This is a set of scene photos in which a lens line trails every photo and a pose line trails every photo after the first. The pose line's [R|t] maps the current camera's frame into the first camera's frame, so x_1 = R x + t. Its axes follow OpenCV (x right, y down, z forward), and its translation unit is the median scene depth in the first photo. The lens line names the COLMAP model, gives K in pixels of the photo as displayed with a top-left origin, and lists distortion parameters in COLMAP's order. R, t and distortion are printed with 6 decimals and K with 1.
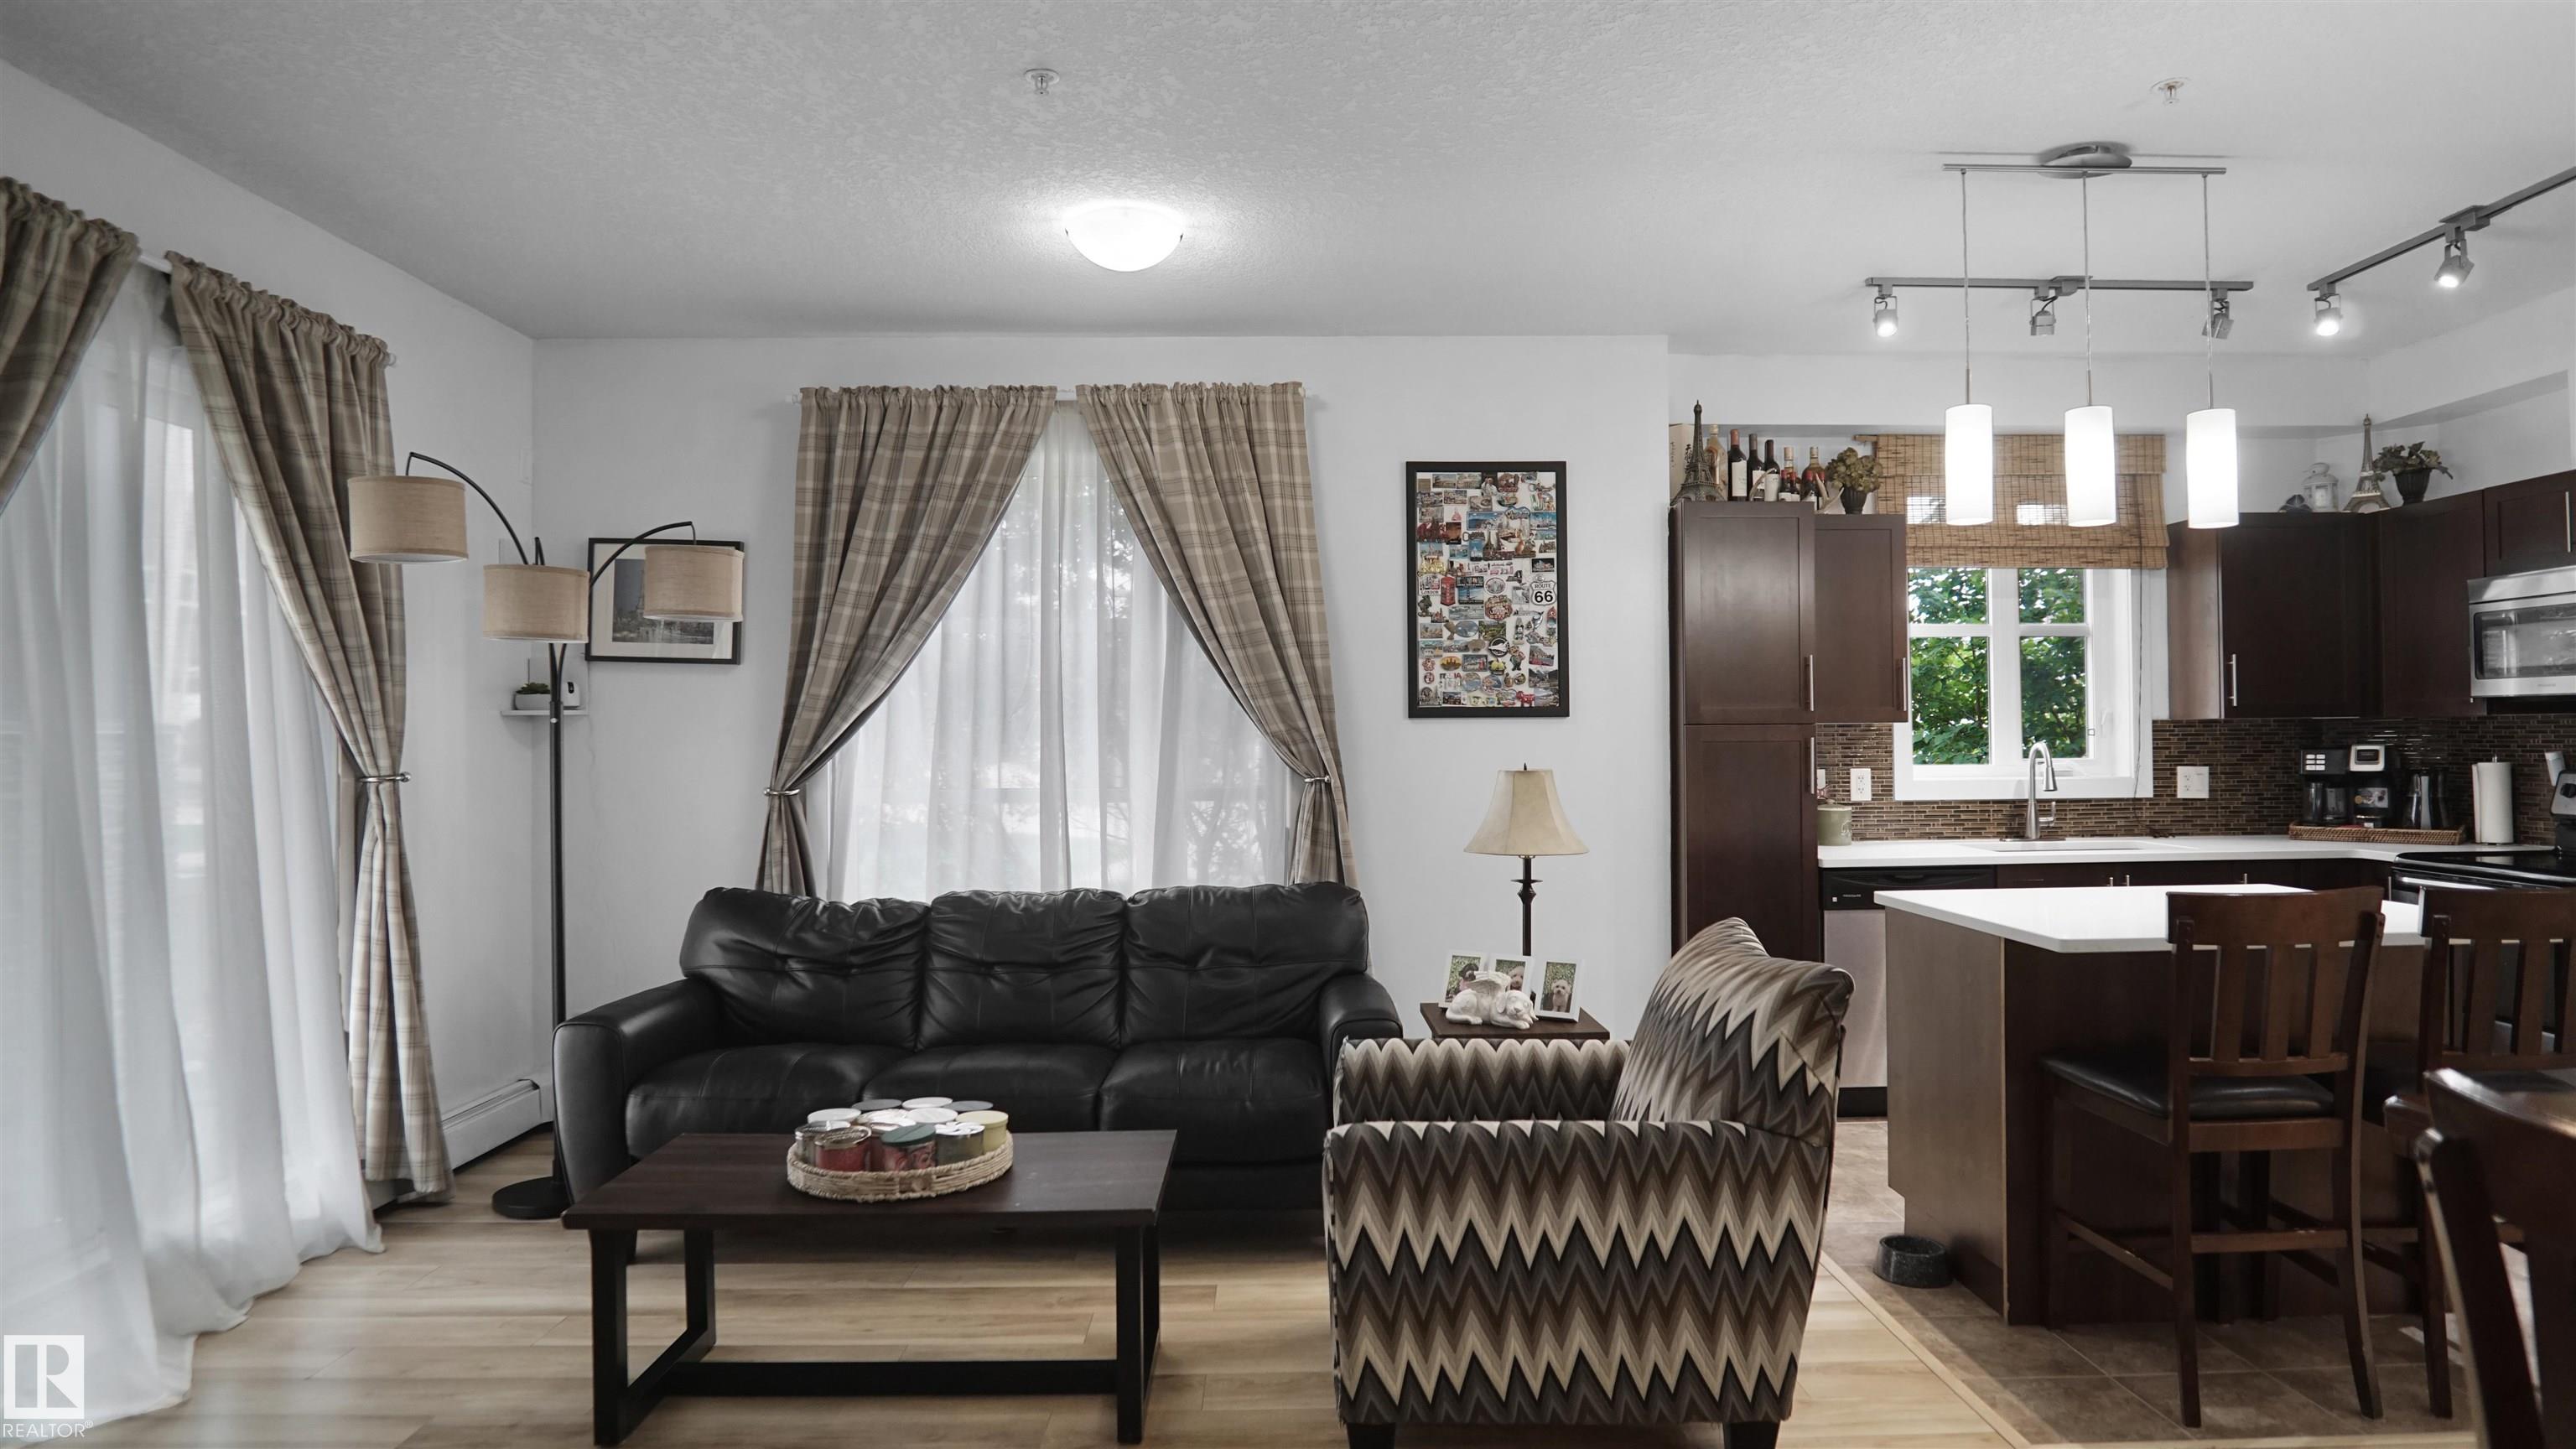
lens RADIAL K [[1441.4, 0, 1304.1], [0, 1441.4, 715.4], [0, 0, 1]] dist [-0.030034, 0.002114]
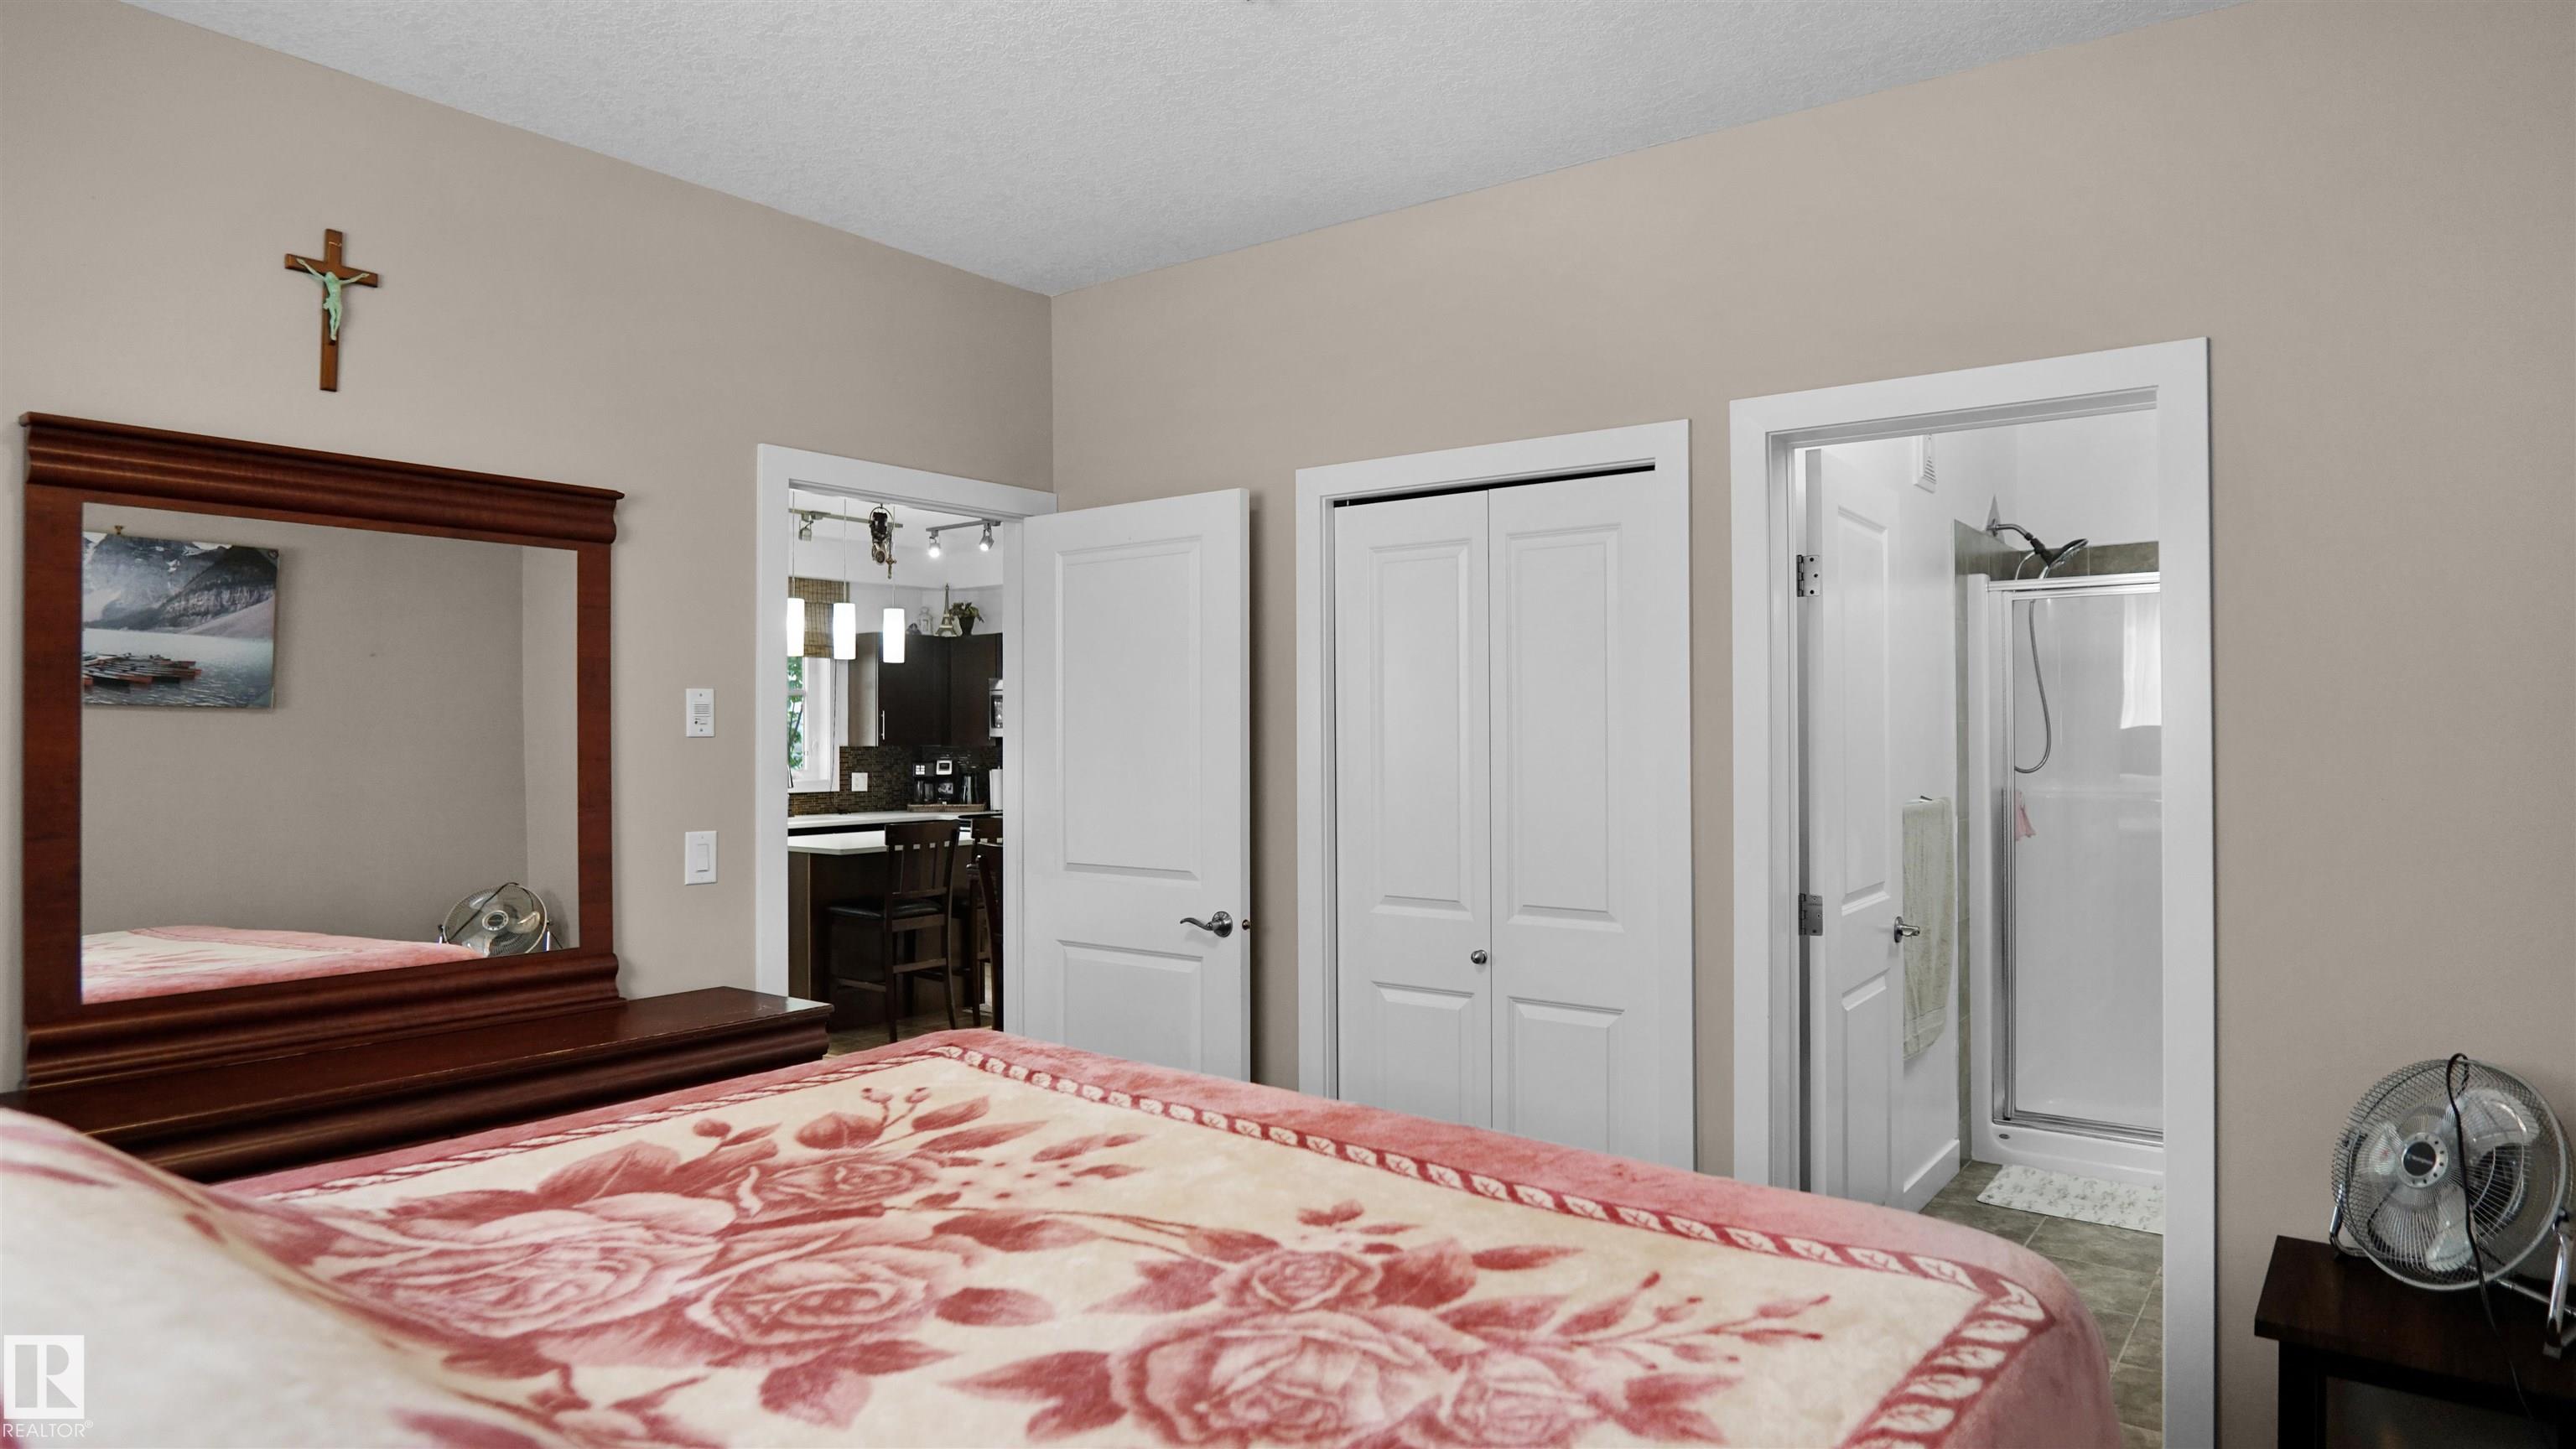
lens RADIAL K [[1441.4, 0, 1309.0], [0, 1441.4, 726.2], [0, 0, 1]] dist [-0.030034, 0.002114]
pose [[0.615382, 0.013524, 0.788113, -0.489356], [-0.014520, 0.999878, -0.005820, -0.022110], [-0.788095, -0.007862, 0.615503, -0.595253]]
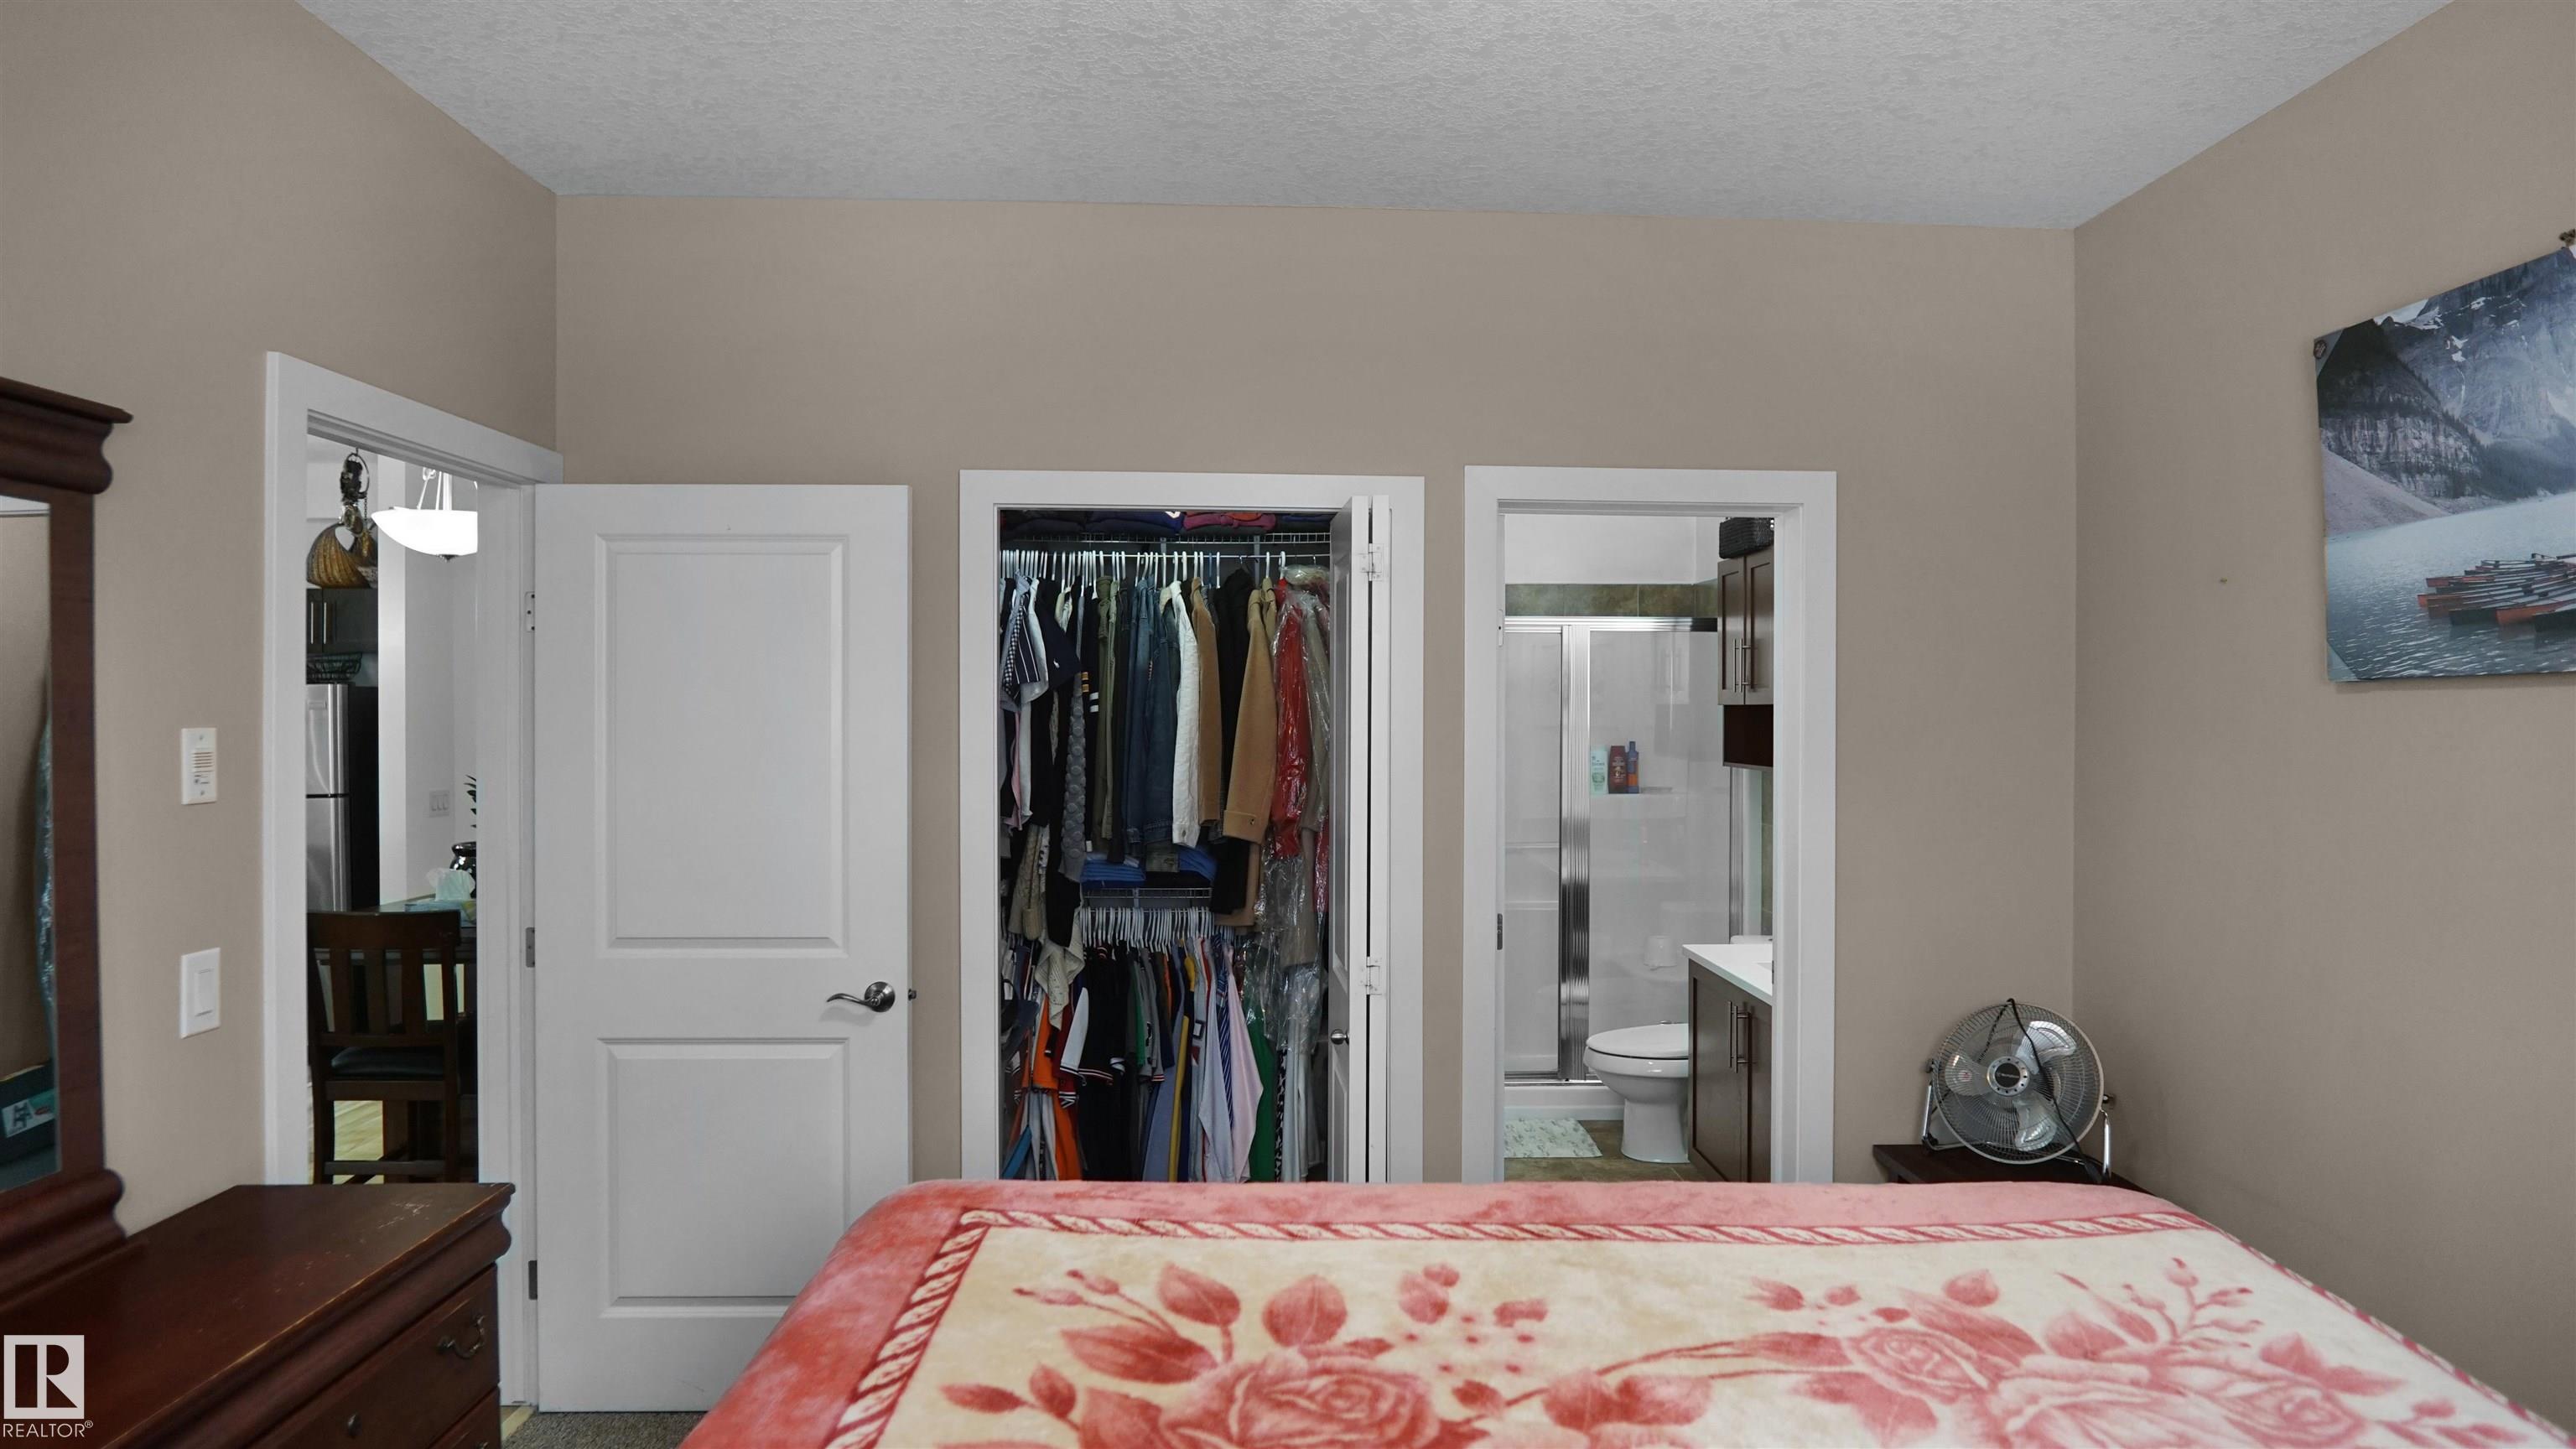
lens RADIAL K [[1441.4, 0, 1301.7], [0, 1441.4, 736.5], [0, 0, 1]] dist [-0.030034, 0.002114]
pose [[-0.016850, -0.008028, 0.999826, -0.563898], [-0.017914, 0.999810, 0.007726, -0.046380], [-0.999698, -0.017781, -0.016990, -0.274921]]
